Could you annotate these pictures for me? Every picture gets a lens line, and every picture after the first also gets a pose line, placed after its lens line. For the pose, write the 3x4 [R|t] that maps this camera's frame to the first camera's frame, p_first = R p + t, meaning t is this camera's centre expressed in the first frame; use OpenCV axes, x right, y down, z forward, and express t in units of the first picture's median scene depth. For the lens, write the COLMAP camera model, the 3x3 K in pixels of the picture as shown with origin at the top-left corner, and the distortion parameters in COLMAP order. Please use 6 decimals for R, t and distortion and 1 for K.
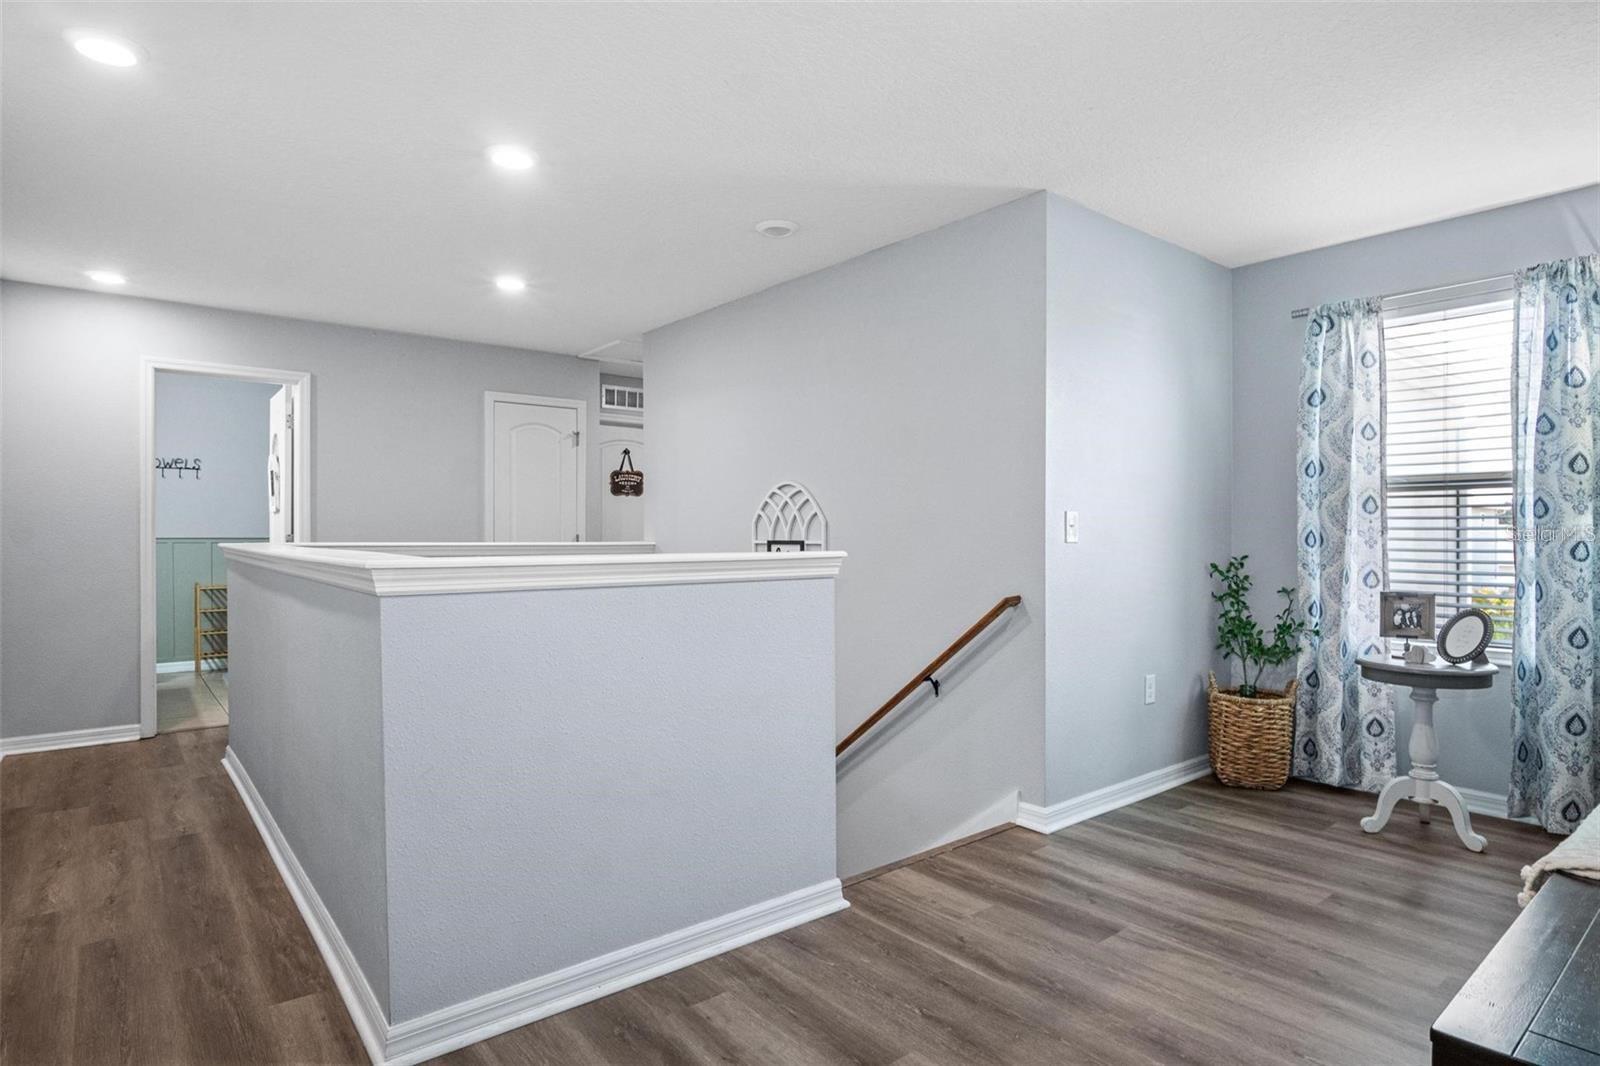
lens RADIAL K [[850.0, 0, 798.7], [0, 850.0, 519.2], [0, 0, 1]] dist [-0.021837, 0.000610]
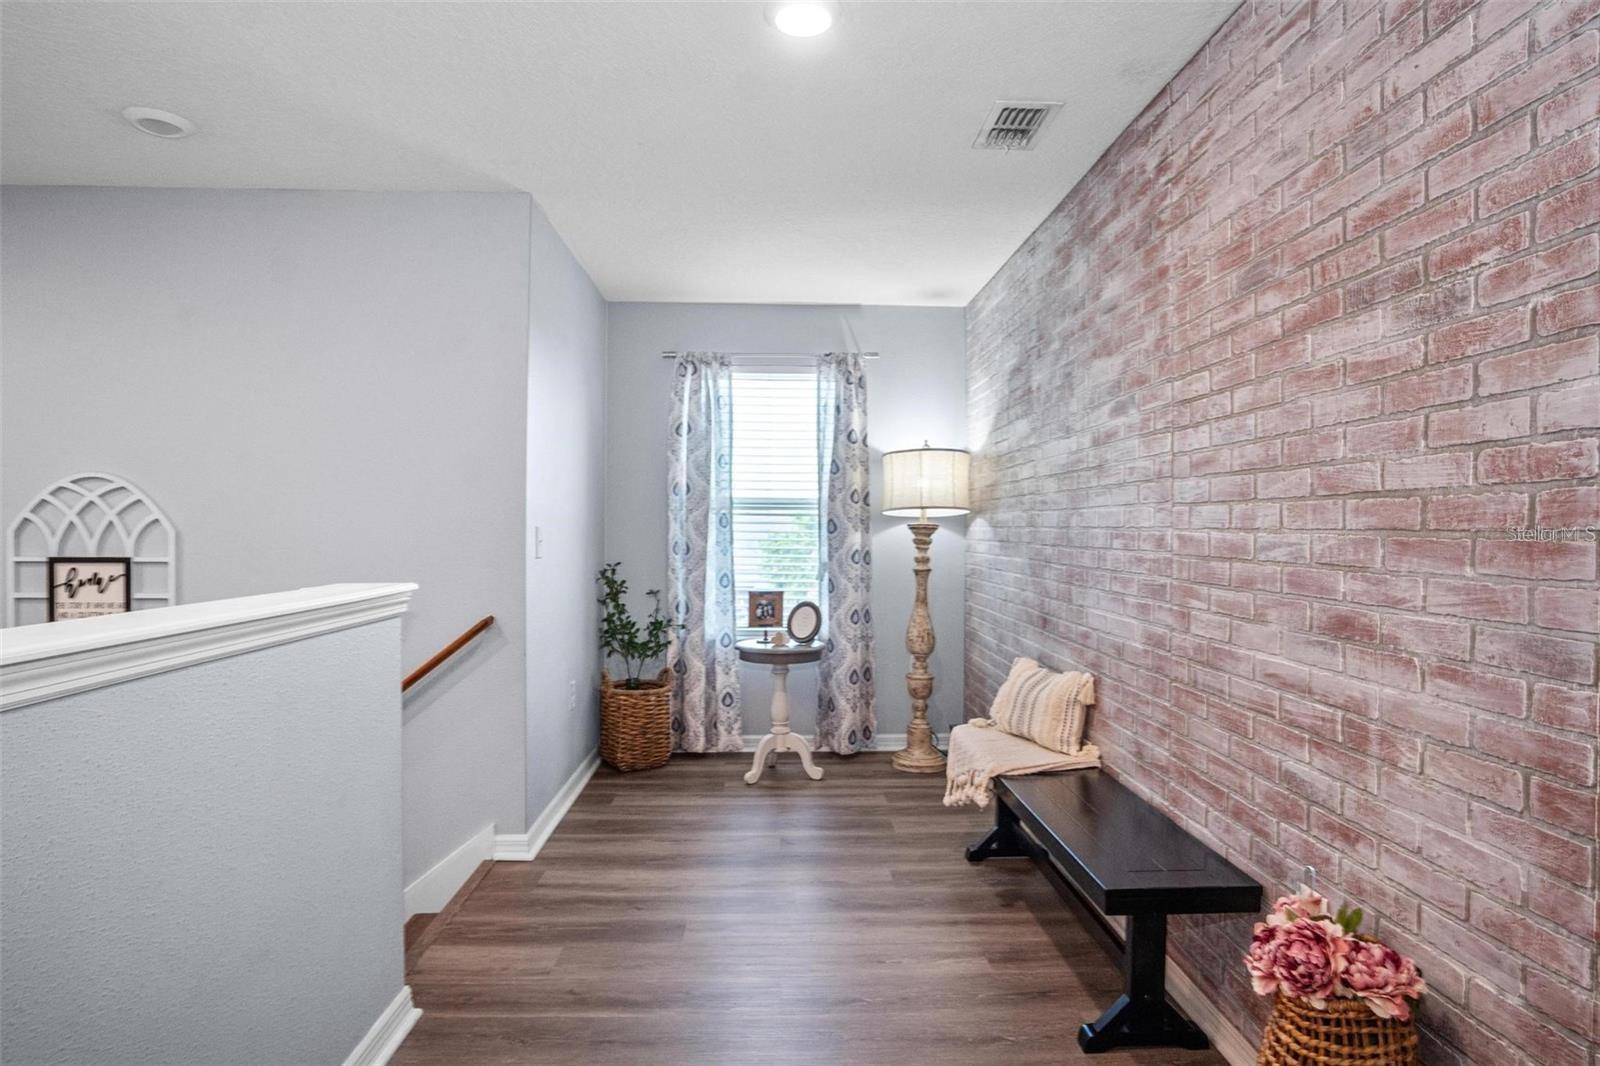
lens RADIAL K [[850.0, 0, 798.7], [0, 850.0, 519.2], [0, 0, 1]] dist [-0.021837, 0.000610]
pose [[0.614713, 0.012422, 0.788653, -0.244468], [-0.018812, 0.999822, -0.001085, -0.020097], [-0.788527, -0.014169, 0.614837, 0.143601]]
